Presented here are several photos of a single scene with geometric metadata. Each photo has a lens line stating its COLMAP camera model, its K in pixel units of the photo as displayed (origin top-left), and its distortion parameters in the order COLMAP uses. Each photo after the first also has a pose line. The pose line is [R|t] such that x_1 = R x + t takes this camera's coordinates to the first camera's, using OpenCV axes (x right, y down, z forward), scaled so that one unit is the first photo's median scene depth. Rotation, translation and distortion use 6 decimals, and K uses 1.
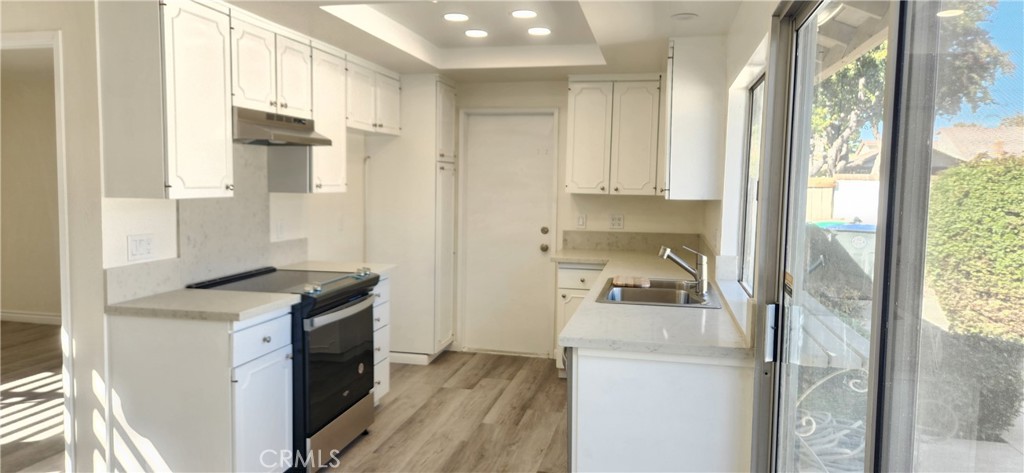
lens RADIAL K [[679.3, 0, 499.4], [0, 679.3, 237.2], [0, 0, 1]] dist [0.095249, -0.086347]
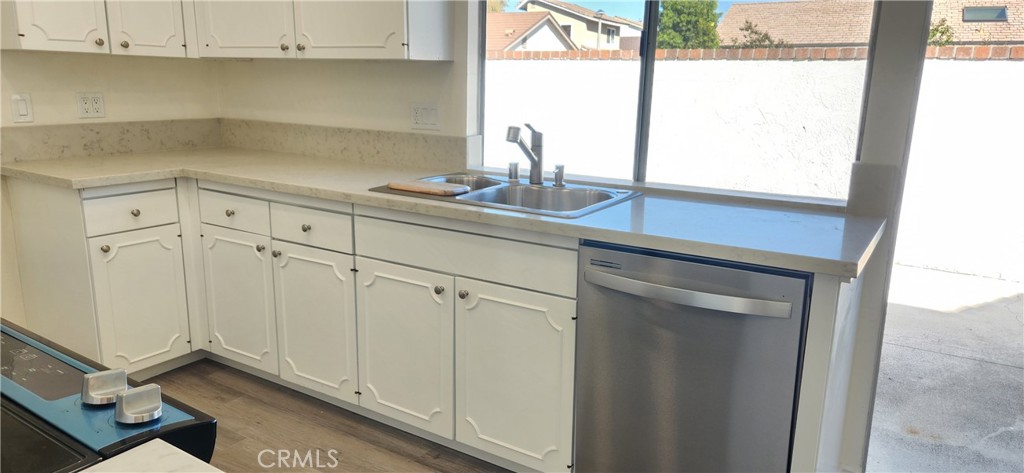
lens RADIAL K [[679.3, 0, 499.4], [0, 679.3, 237.2], [0, 0, 1]] dist [0.095249, -0.086347]
pose [[0.344994, -0.221818, 0.912017, -0.279400], [0.068135, 0.975029, 0.211369, -0.015505], [-0.936128, -0.010781, 0.351493, 0.503720]]
